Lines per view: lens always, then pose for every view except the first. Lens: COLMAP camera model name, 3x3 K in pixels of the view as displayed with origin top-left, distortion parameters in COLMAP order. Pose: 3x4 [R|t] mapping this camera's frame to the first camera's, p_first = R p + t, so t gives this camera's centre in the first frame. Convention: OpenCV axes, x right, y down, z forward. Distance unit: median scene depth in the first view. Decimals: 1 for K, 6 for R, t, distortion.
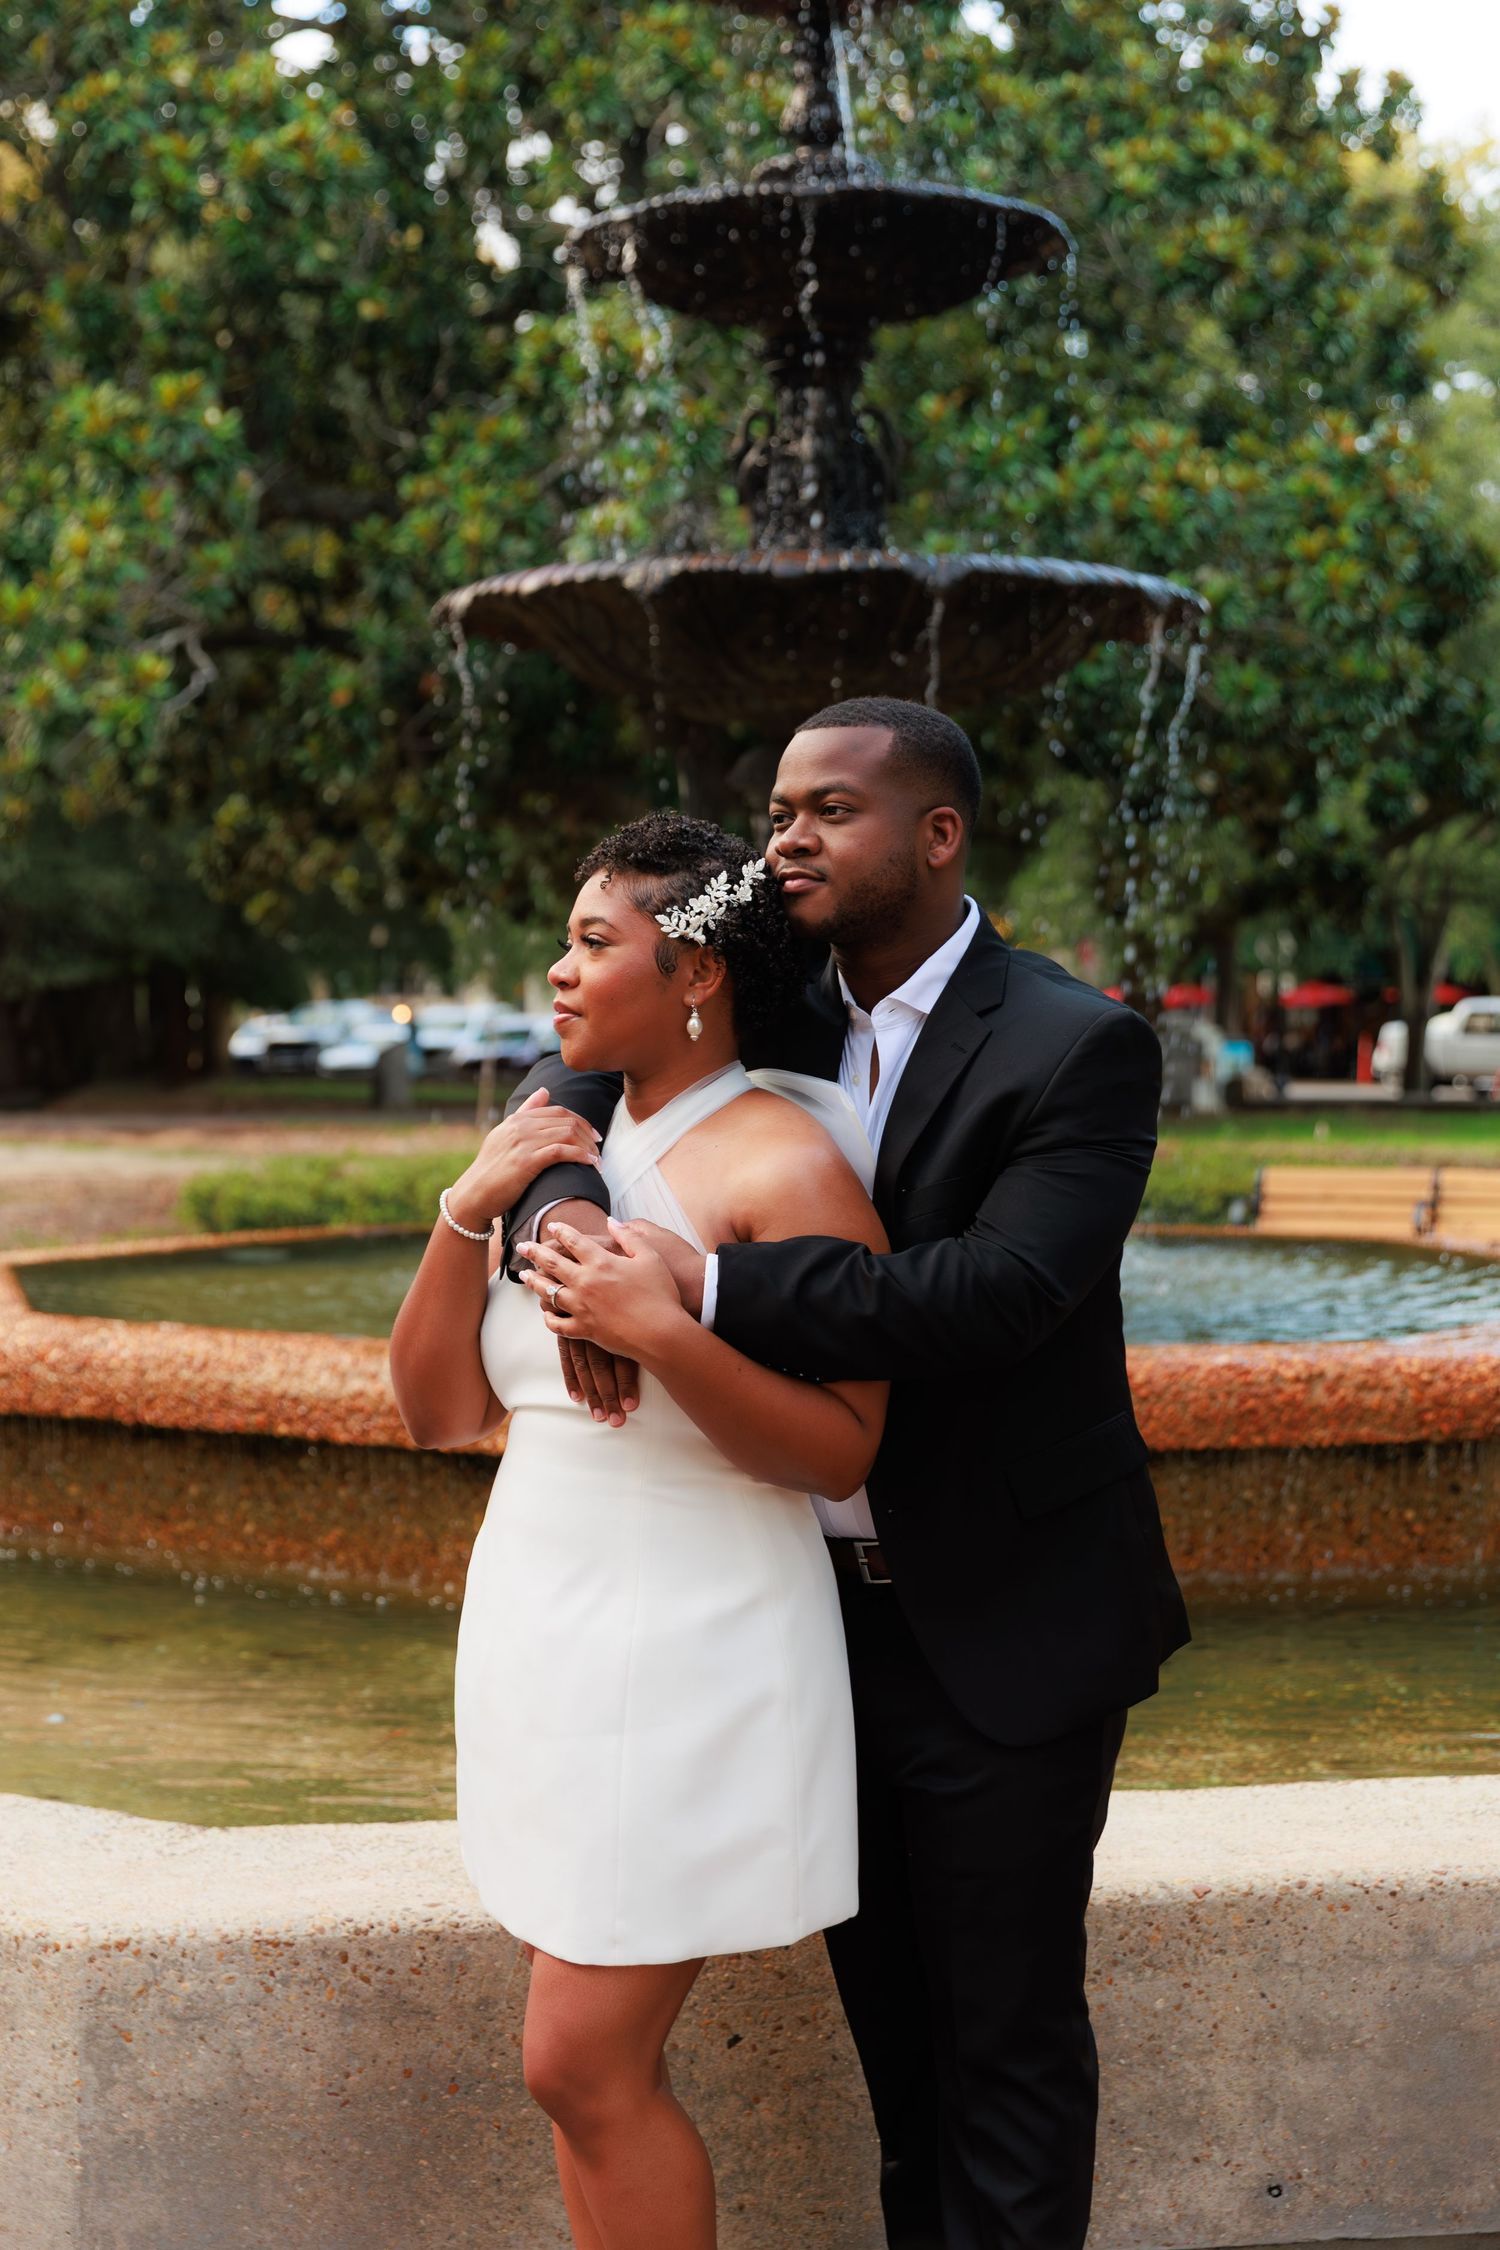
lens RADIAL K [[3391.7, 0, 704.8], [0, 3391.7, 1129.8], [0, 0, 1]] dist [0.013248, 0.000000]
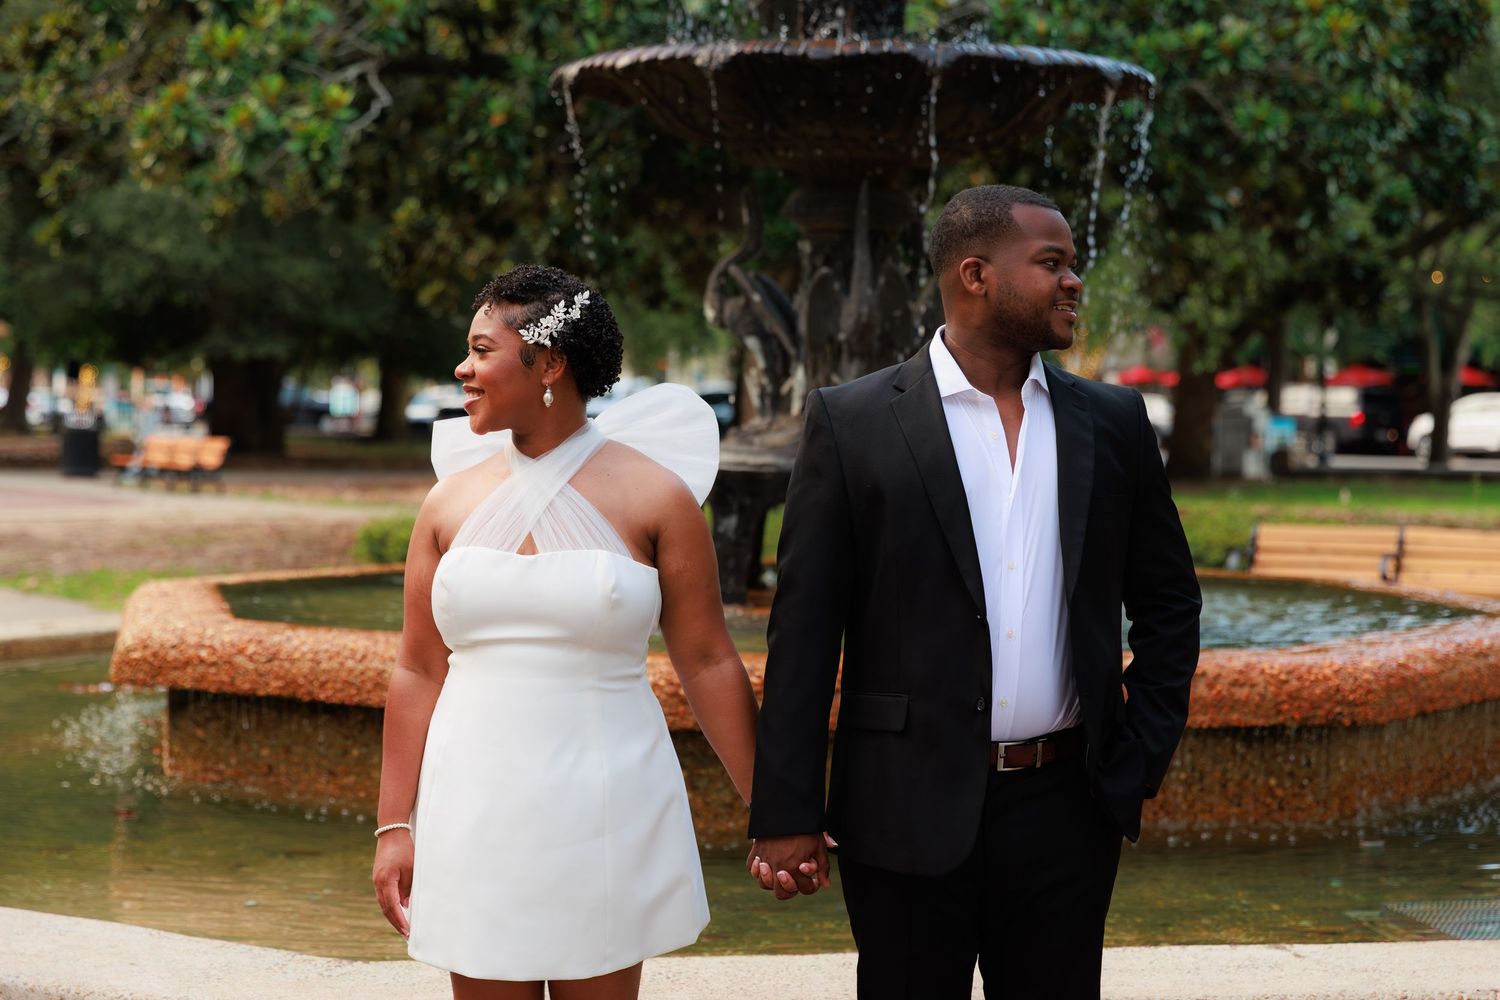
lens RADIAL K [[3017.9, 0, 746.5], [0, 3017.9, 538.9], [0, 0, 1]] dist [0.031701, 0.000000]
pose [[0.999550, 0.012448, -0.027281, 0.029036], [-0.012005, 0.999794, 0.016350, 0.001902], [0.027479, -0.016015, 0.999494, -0.151519]]
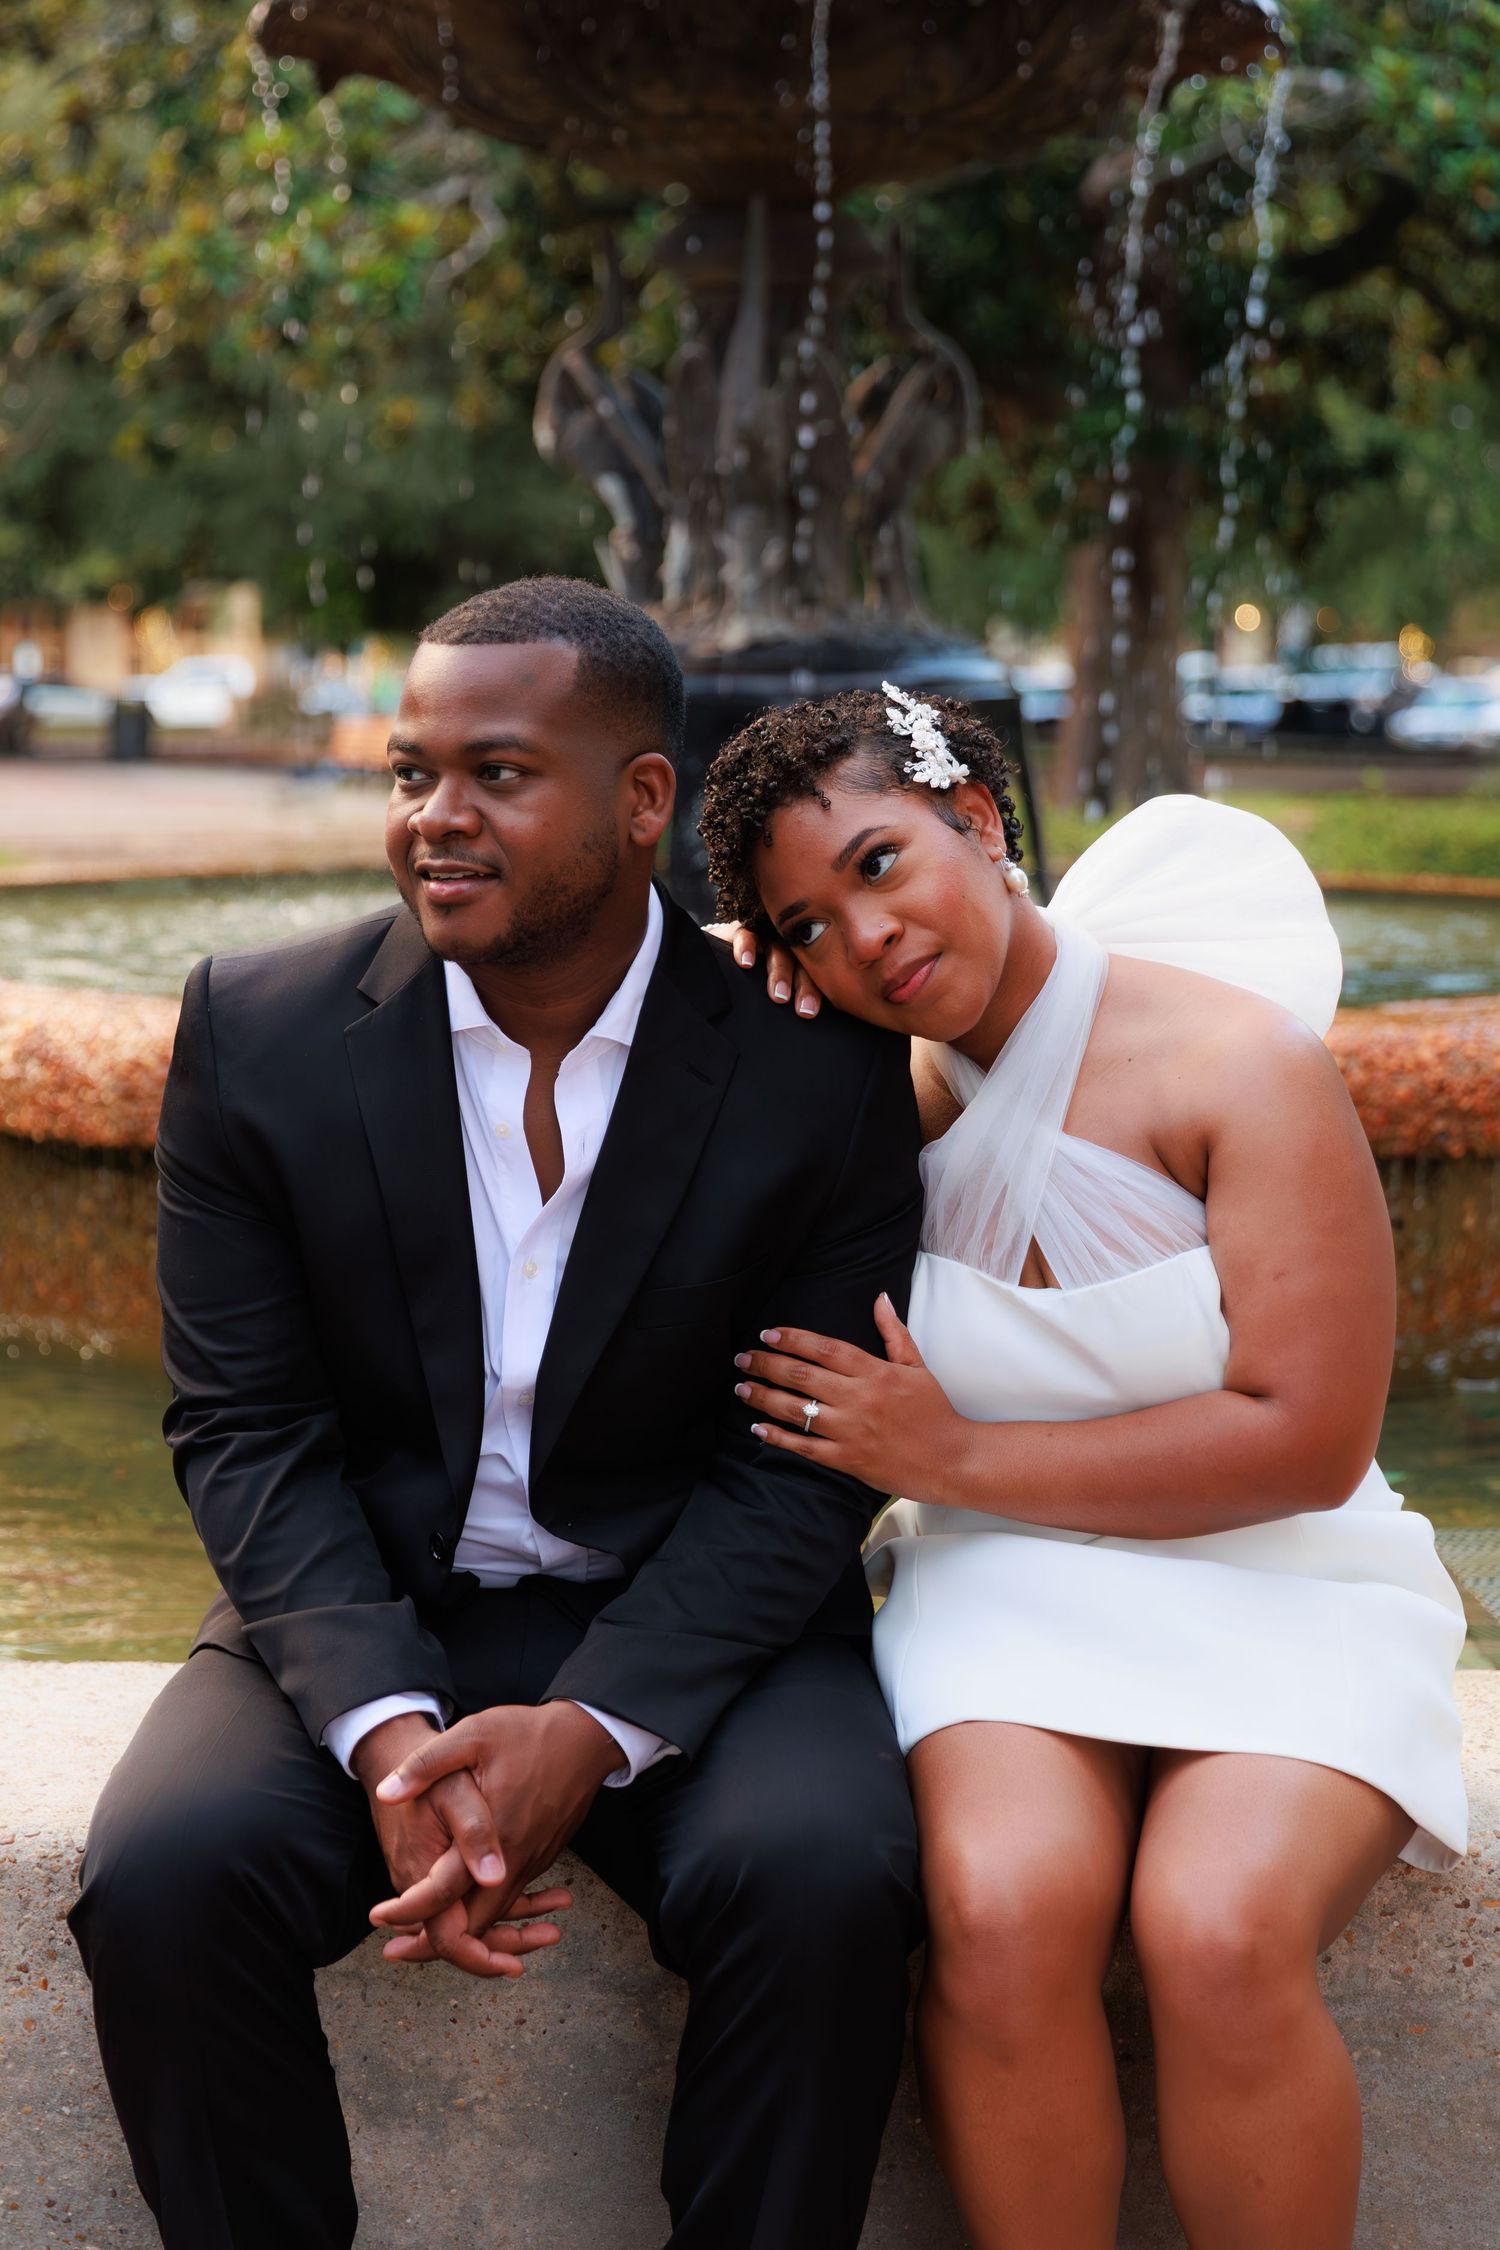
lens RADIAL K [[3689.9, 0, 734.7], [0, 3689.9, 1167.2], [0, 0, 1]] dist [0.013831, 0.000000]
pose [[0.986469, 0.032271, -0.160743, 0.177743], [-0.016482, 0.994989, 0.098612, 0.017772], [0.163120, -0.094628, 0.982058, 0.192037]]
